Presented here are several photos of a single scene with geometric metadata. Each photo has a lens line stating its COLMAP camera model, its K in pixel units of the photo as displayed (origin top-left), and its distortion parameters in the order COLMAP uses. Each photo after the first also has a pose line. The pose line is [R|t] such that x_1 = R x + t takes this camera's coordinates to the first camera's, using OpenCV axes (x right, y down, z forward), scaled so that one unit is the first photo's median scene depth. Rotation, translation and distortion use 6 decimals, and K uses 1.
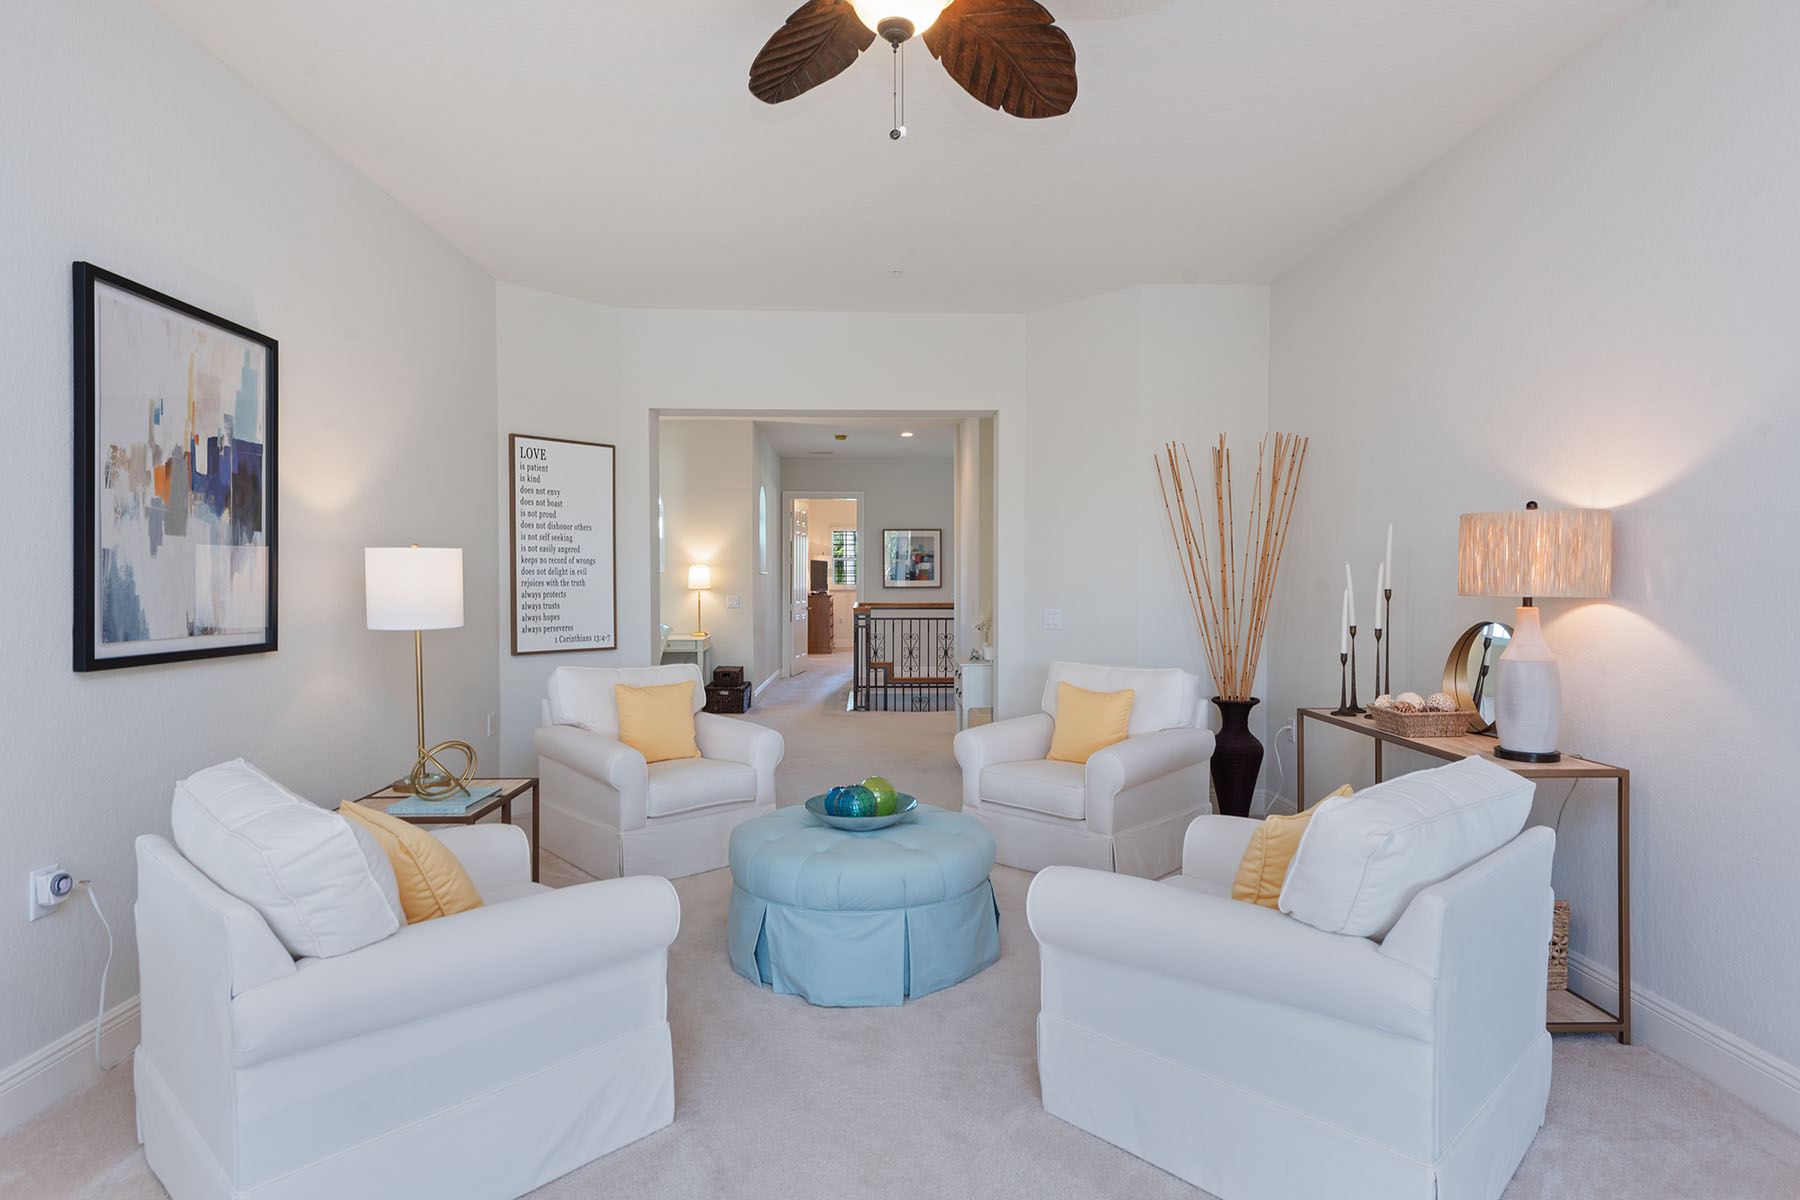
lens RADIAL K [[988.1, 0, 899.6], [0, 988.1, 589.8], [0, 0, 1]] dist [0.000118, -0.000030]
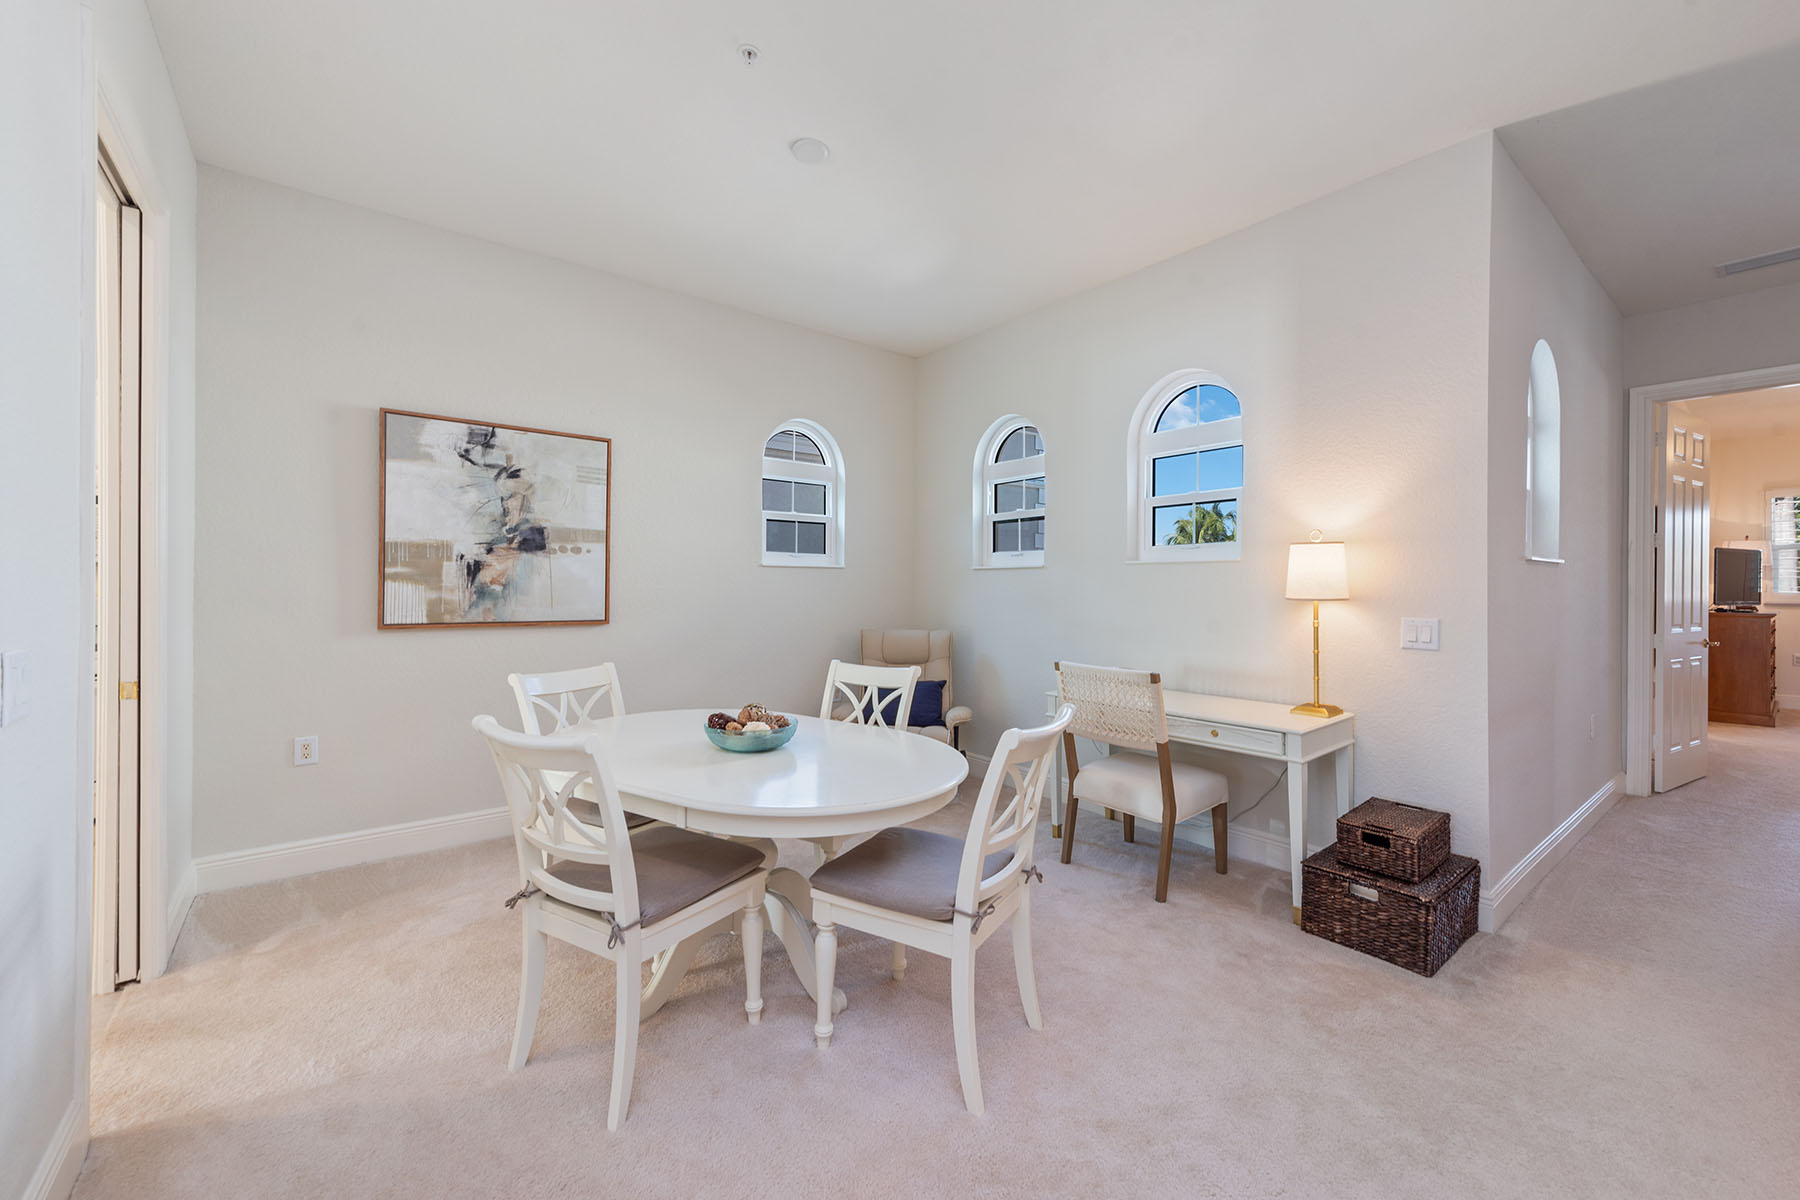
lens RADIAL K [[713.5, 0, 903.8], [0, 713.5, 597.7], [0, 0, 1]] dist [0.006048, -0.000214]
pose [[0.597661, -0.001399, -0.801748, -0.064758], [-0.003747, 0.999983, -0.004538, 0.000400], [0.801740, 0.005716, 0.597645, 0.665109]]
